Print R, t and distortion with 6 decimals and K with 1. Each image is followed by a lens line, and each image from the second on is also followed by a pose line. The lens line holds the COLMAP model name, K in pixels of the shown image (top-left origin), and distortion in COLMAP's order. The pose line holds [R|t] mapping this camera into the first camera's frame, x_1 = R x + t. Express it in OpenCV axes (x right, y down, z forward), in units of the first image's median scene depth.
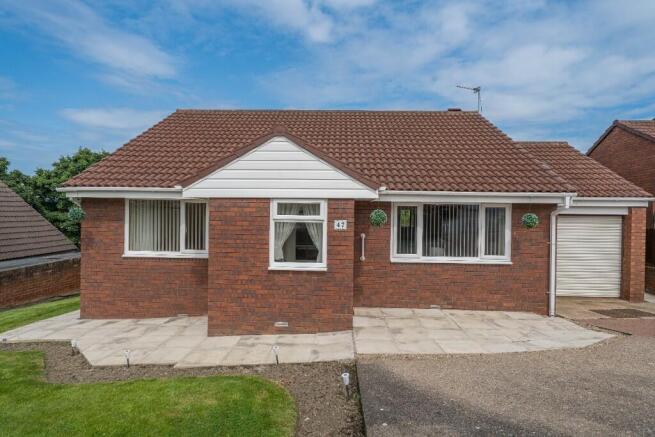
lens RADIAL K [[366.4, 0, 327.5], [0, 366.4, 218.5], [0, 0, 1]] dist [-0.001838, -0.000582]
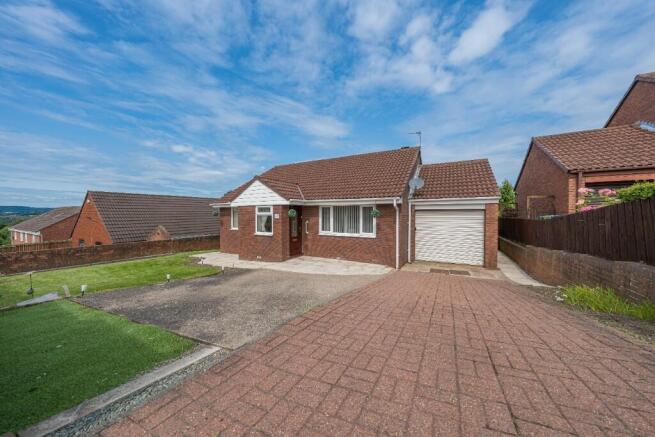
lens RADIAL K [[222.8, 0, 327.5], [0, 222.8, 218.5], [0, 0, 1]] dist [-0.000346, -0.000012]
pose [[0.888054, -0.003262, -0.459728, 0.842754], [0.007871, 0.999936, 0.008109, 0.019730], [0.459672, -0.010819, 0.888023, -0.091581]]
